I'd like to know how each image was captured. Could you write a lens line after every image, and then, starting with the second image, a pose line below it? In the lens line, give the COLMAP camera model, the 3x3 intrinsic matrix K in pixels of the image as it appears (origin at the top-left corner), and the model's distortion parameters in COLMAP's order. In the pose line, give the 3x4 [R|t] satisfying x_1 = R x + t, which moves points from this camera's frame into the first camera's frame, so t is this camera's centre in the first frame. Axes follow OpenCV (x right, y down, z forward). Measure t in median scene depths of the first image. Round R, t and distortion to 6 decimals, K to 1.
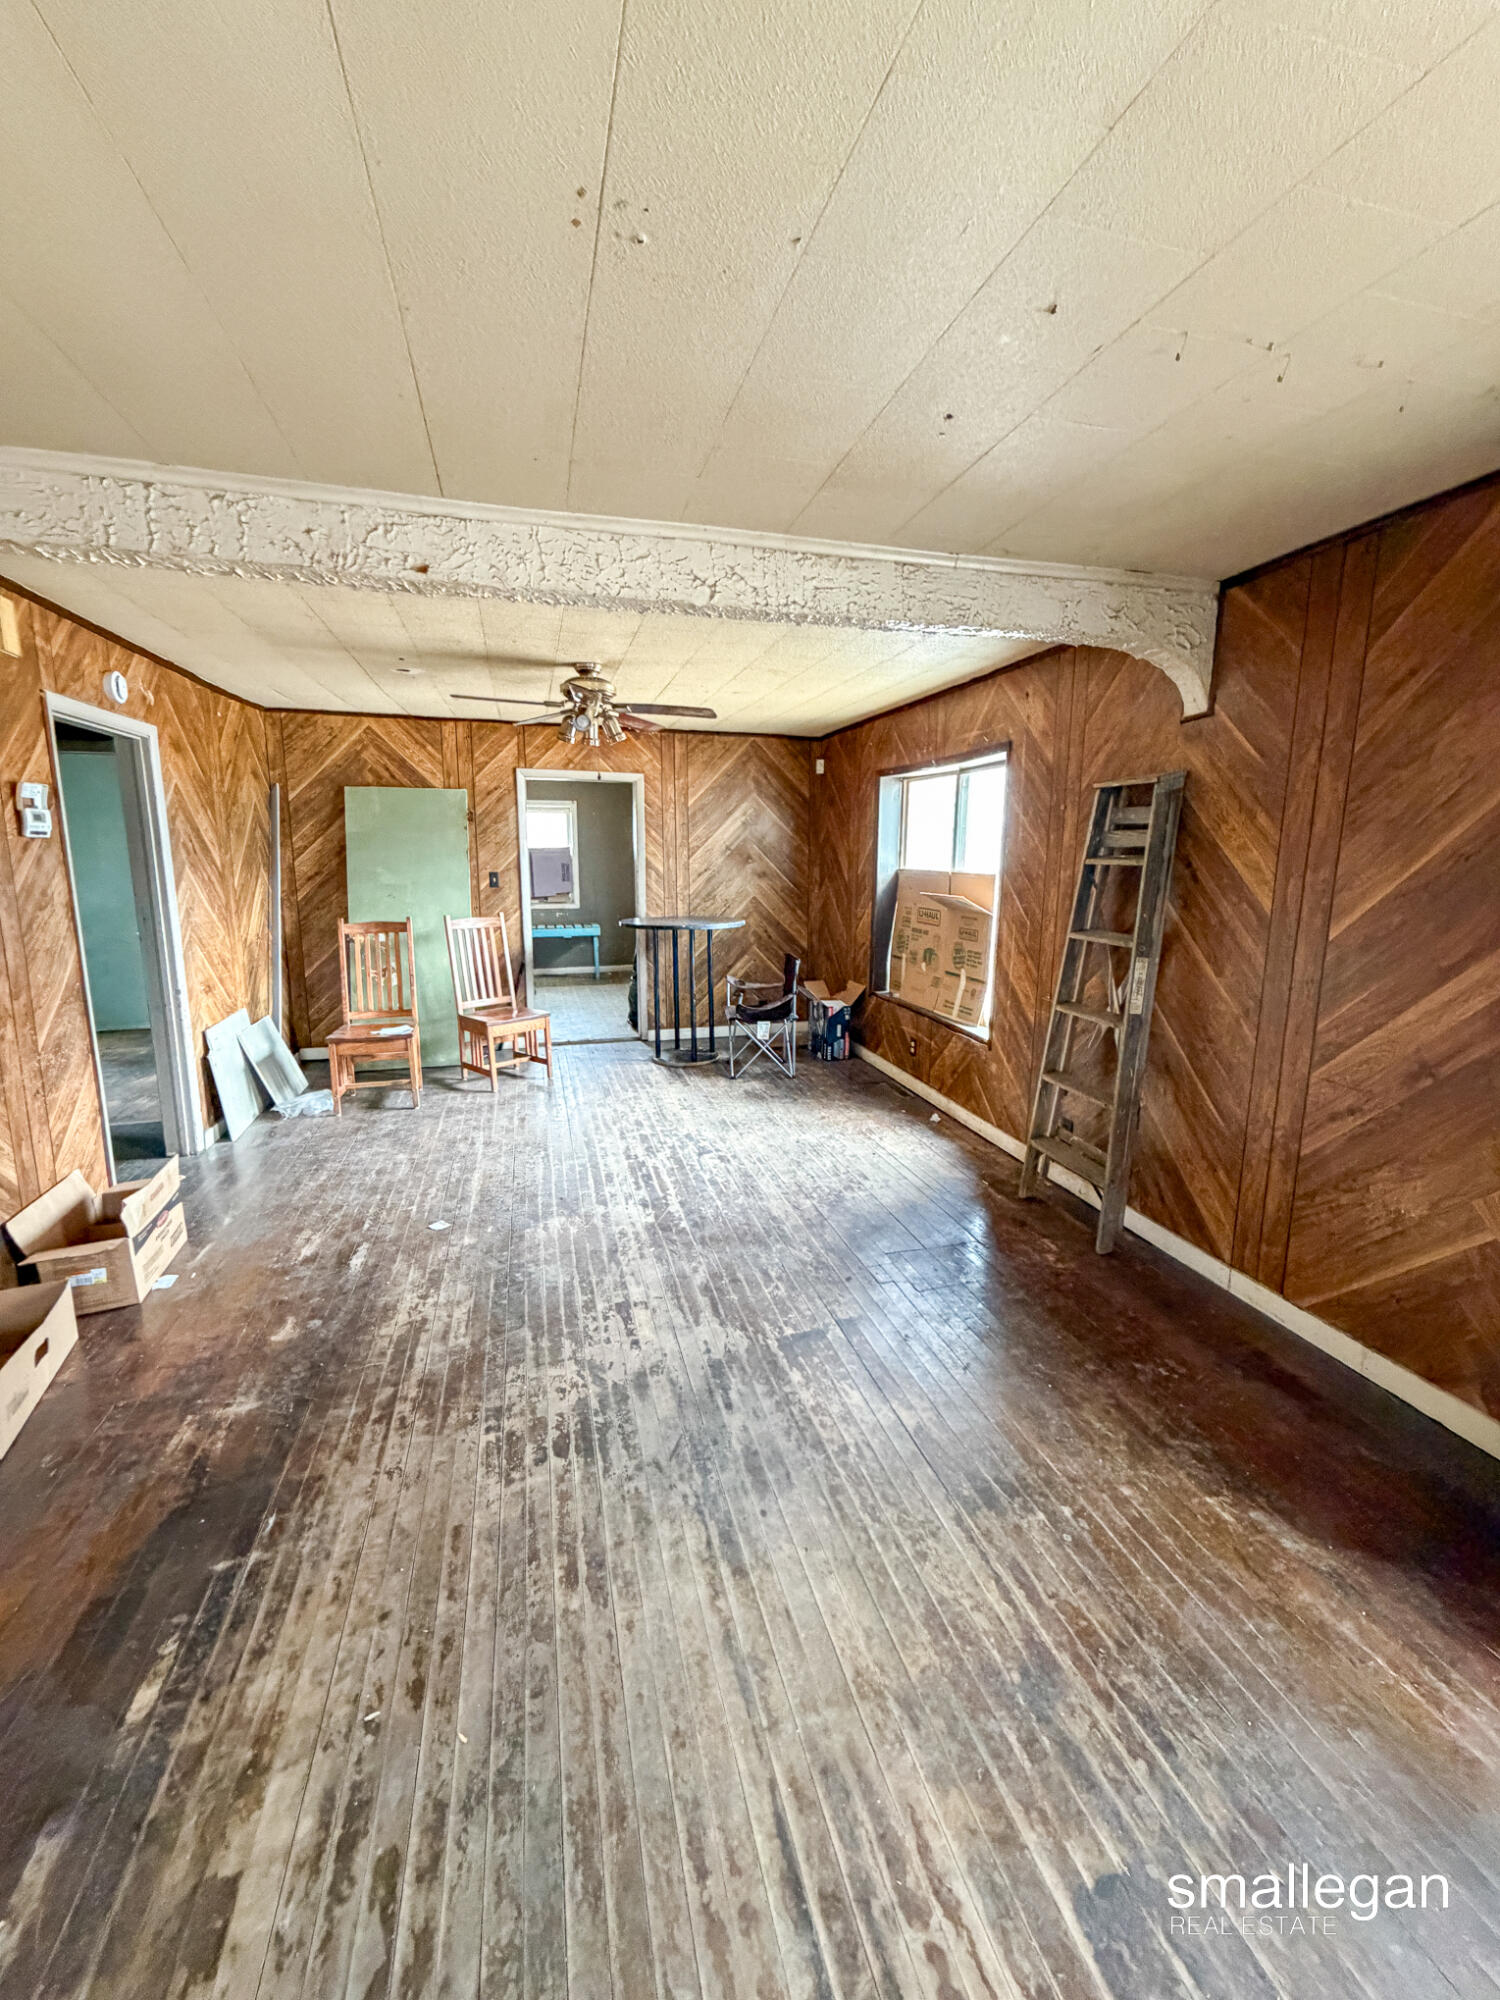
lens RADIAL K [[797.9, 0, 758.7], [0, 797.9, 997.6], [0, 0, 1]] dist [0.000234, -0.000168]
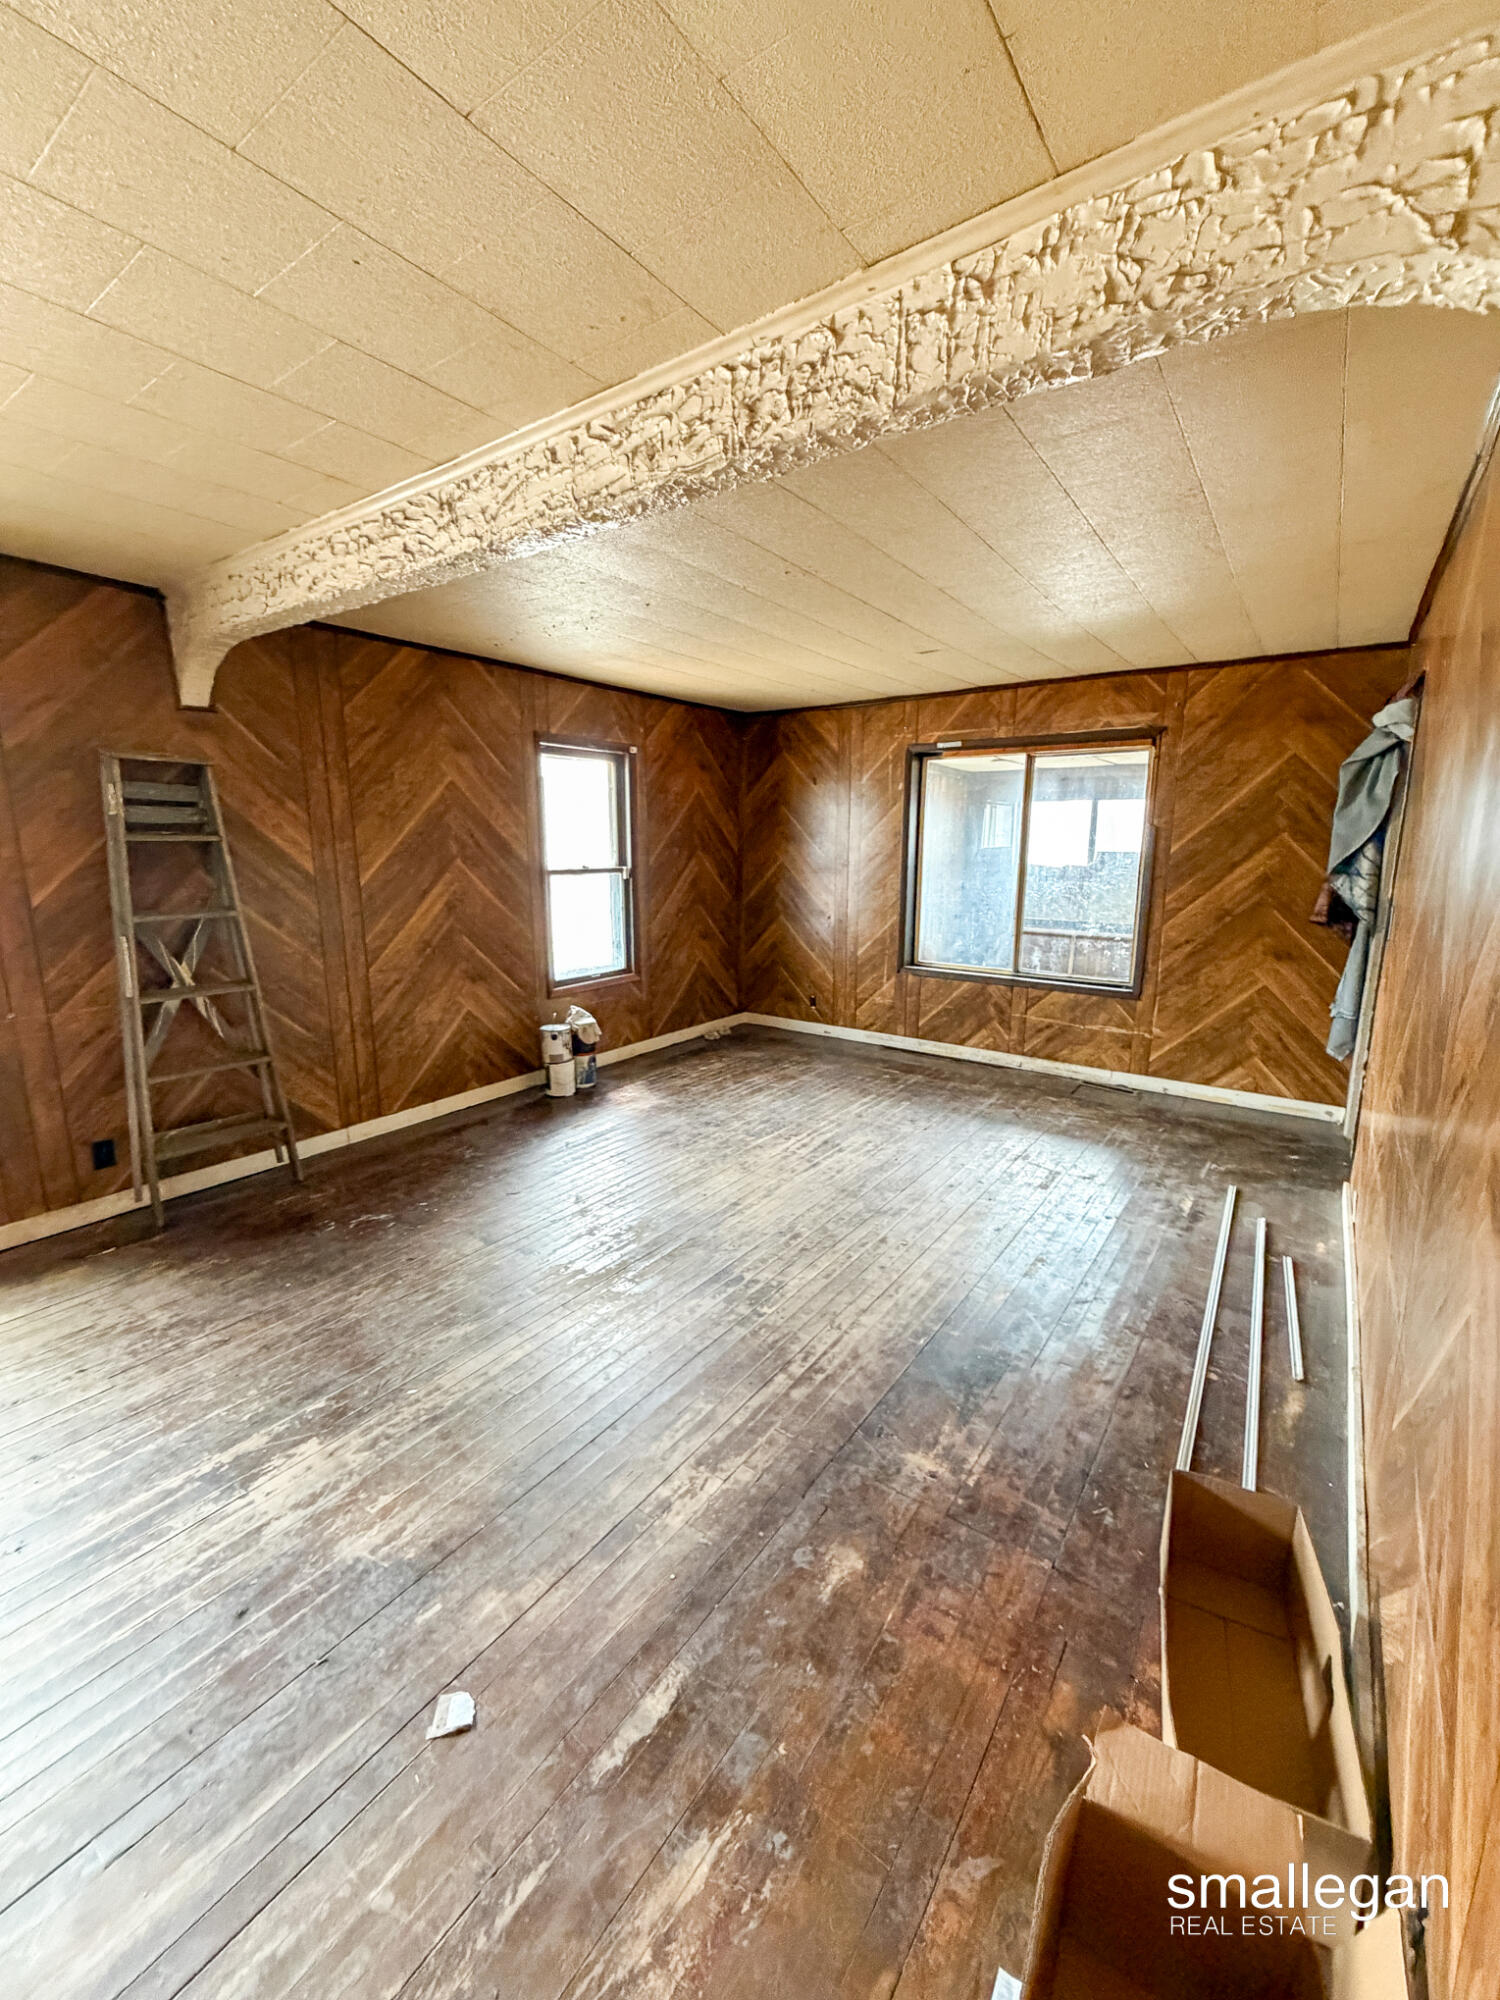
lens RADIAL K [[797.9, 0, 755.6], [0, 797.9, 990.7], [0, 0, 1]] dist [0.000234, -0.000168]
pose [[-0.628520, -0.147578, 0.763665, -1.121838], [0.135407, 0.946080, 0.294273, -0.255308], [-0.765916, 0.288362, -0.574647, 1.486634]]
